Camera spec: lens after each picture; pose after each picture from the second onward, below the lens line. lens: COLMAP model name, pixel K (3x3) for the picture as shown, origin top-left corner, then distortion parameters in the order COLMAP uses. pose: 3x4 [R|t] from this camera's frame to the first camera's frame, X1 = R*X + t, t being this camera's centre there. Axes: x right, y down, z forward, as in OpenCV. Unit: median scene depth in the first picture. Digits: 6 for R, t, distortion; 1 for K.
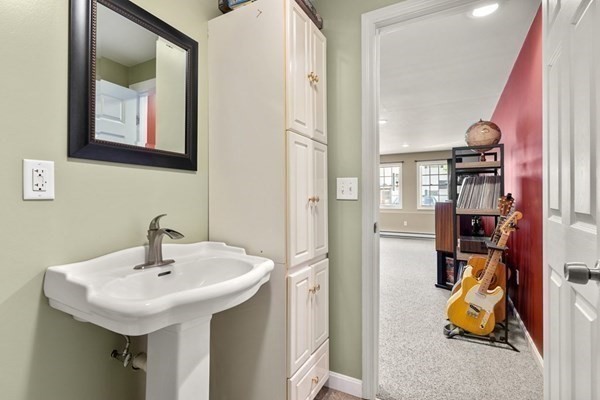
lens RADIAL K [[291.3, 0, 299.9], [0, 291.3, 197.6], [0, 0, 1]] dist [-0.000350, -0.000052]
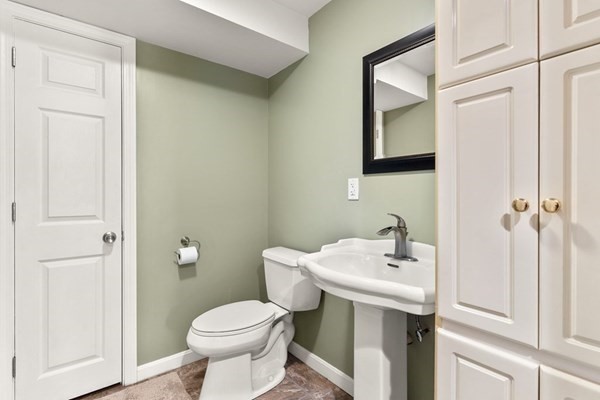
lens RADIAL K [[291.3, 0, 300.7], [0, 291.3, 199.3], [0, 0, 1]] dist [-0.000350, -0.000052]
pose [[-0.386175, 0.012083, -0.922346, 0.808229], [0.008889, 0.999917, 0.009378, -0.015491], [0.922383, -0.004577, -0.386250, 1.232980]]
